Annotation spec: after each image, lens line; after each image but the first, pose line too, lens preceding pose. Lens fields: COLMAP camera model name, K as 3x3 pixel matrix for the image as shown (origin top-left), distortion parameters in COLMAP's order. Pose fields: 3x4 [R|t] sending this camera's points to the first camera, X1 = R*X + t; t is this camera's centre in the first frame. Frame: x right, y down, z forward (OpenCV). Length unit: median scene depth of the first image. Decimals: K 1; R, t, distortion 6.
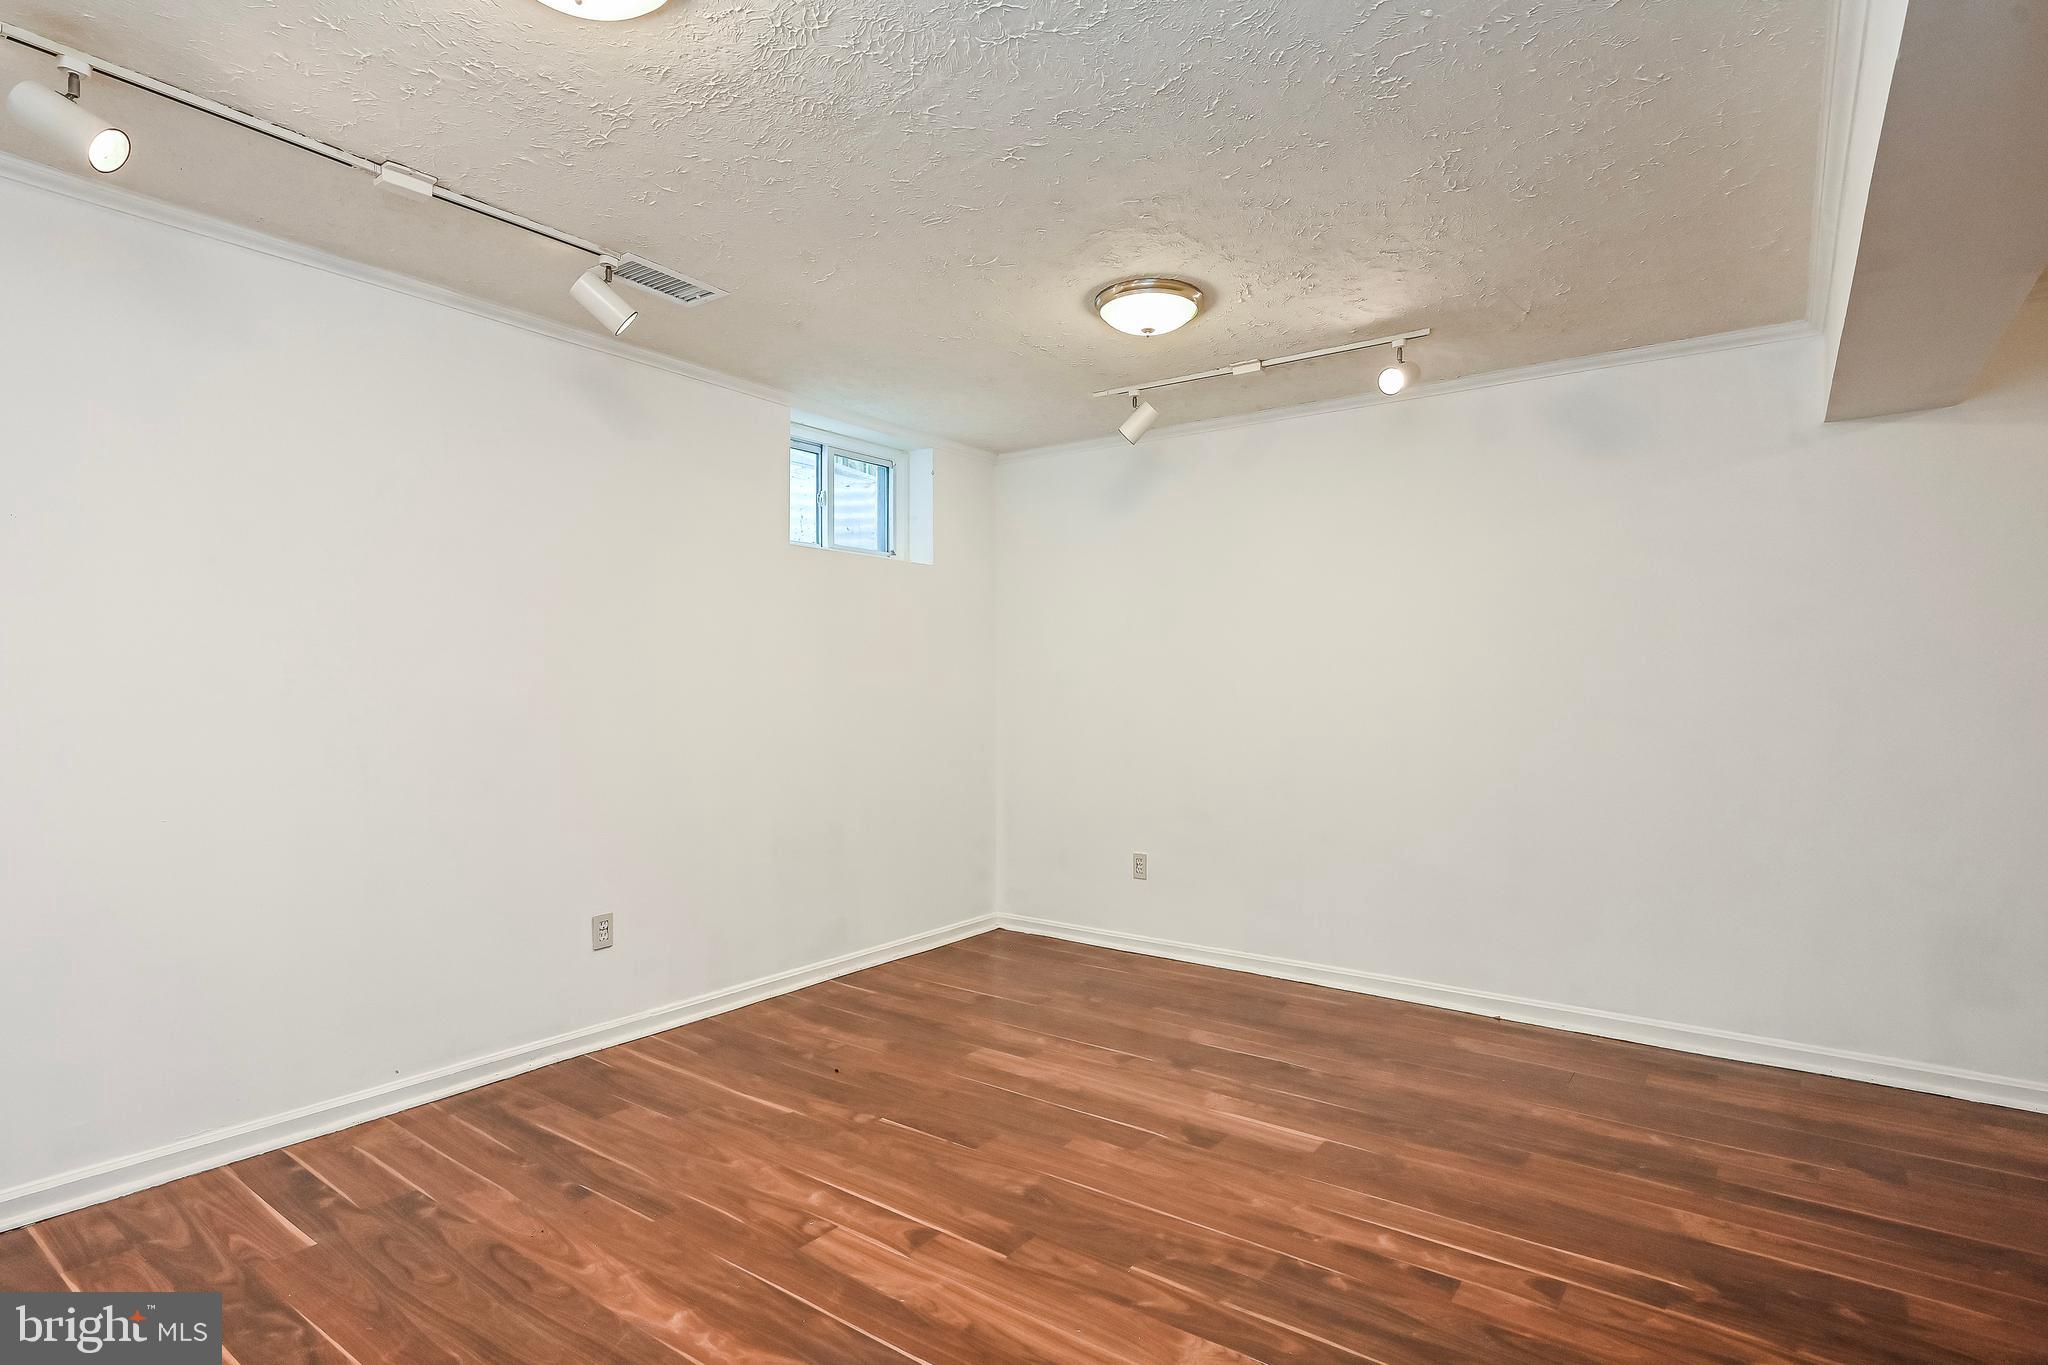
lens RADIAL K [[1040.6, 0, 1024.0], [0, 1040.6, 682.5], [0, 0, 1]] dist [0.001146, -0.000092]
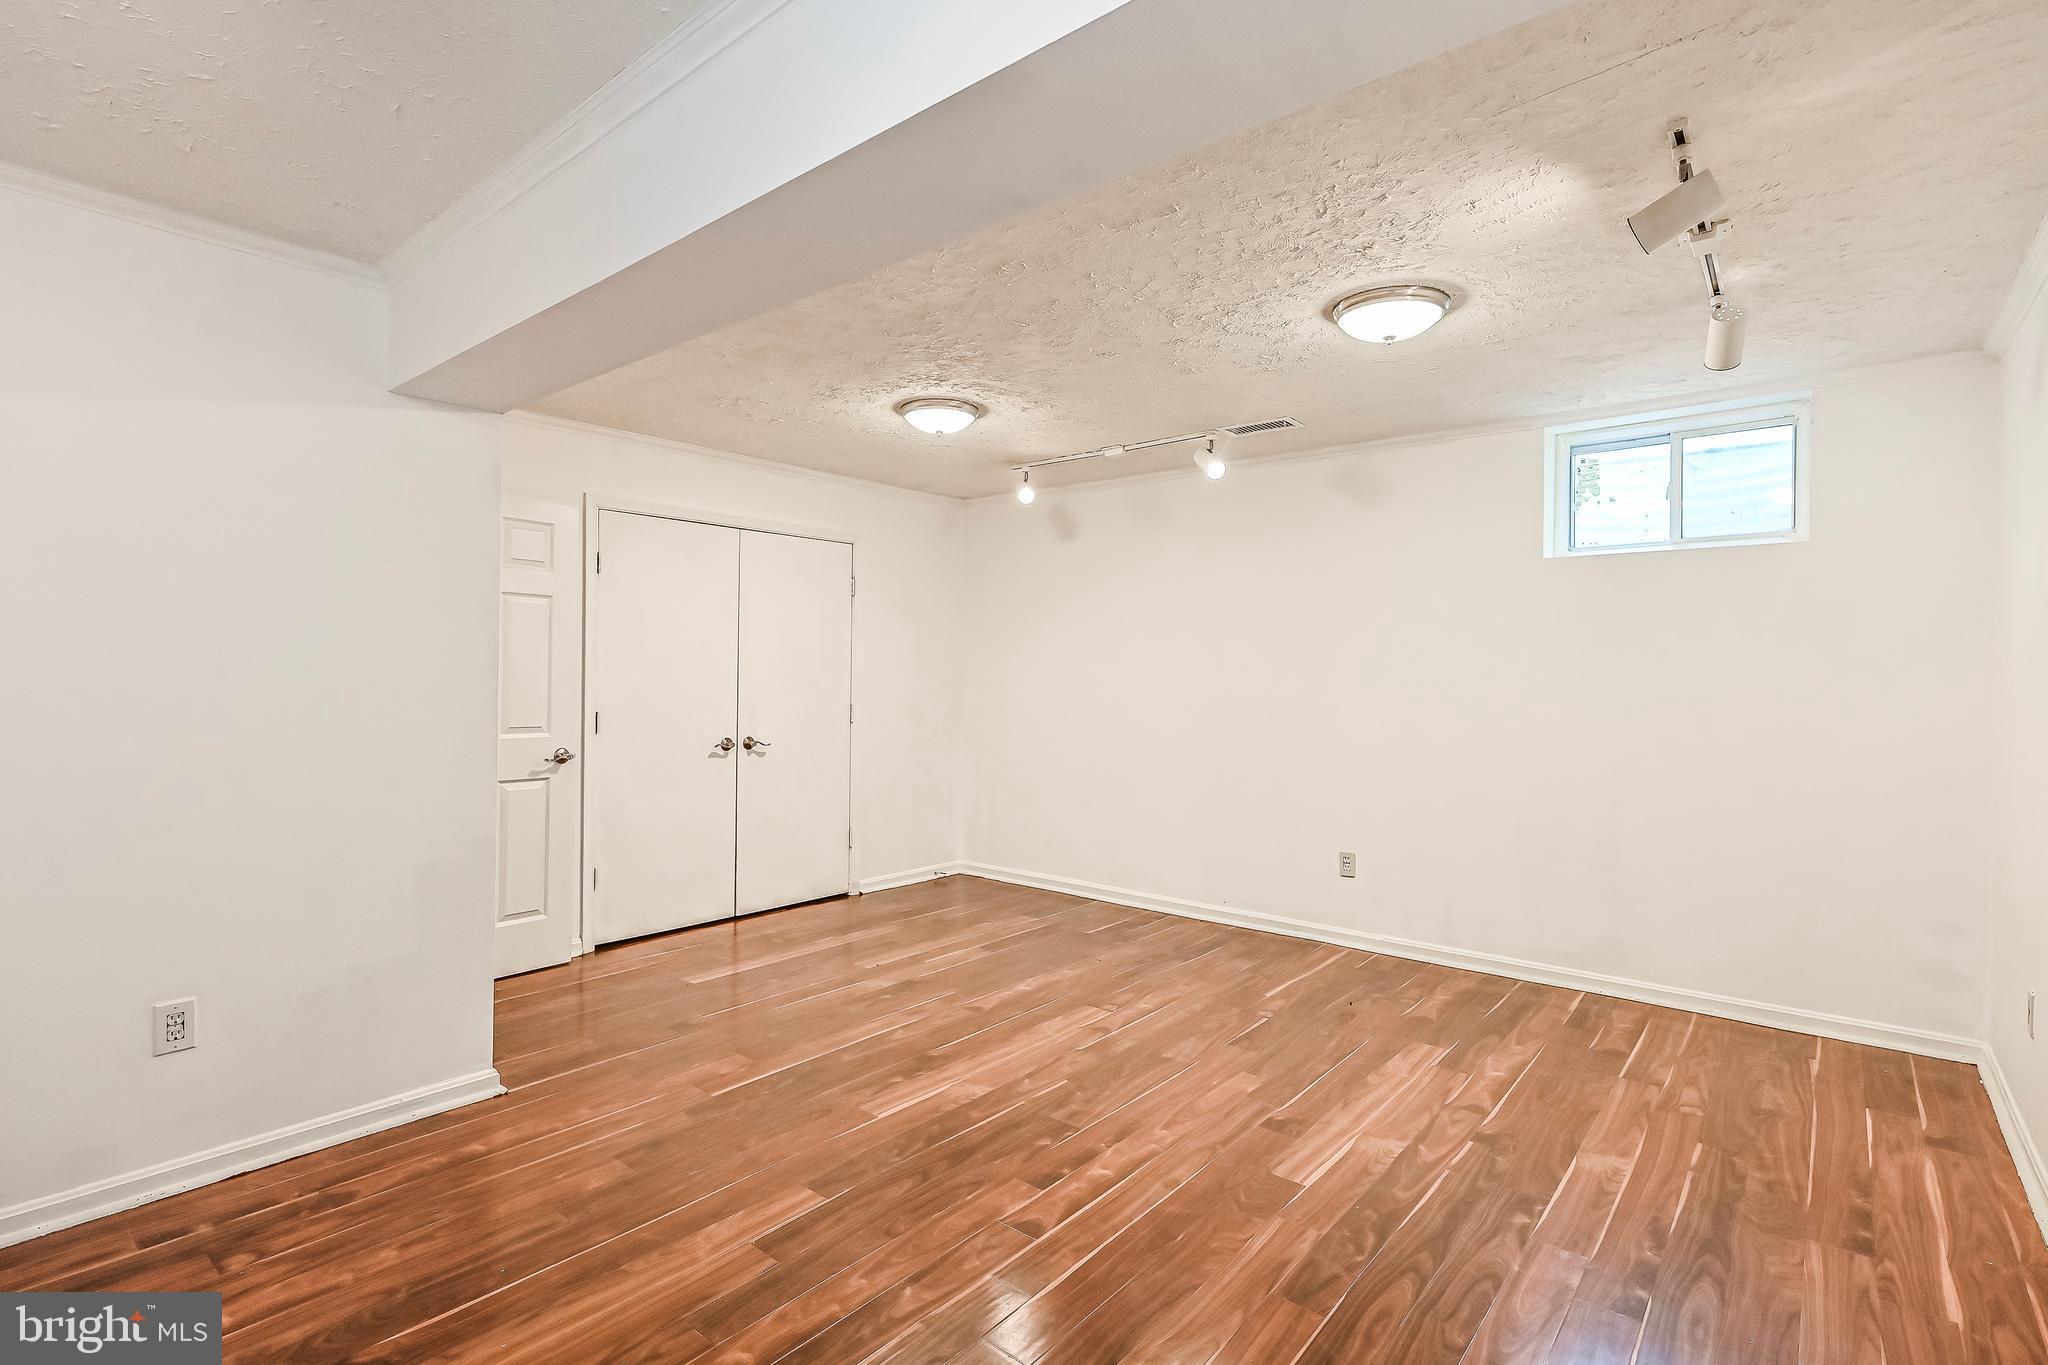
lens RADIAL K [[964.9, 0, 1024.0], [0, 964.9, 682.5], [0, 0, 1]] dist [-0.001884, -0.000536]
pose [[-0.057442, 0.010607, -0.998293, 1.179629], [-0.001329, 0.999942, 0.010701, -0.033252], [0.998348, 0.001942, -0.057425, 0.786260]]
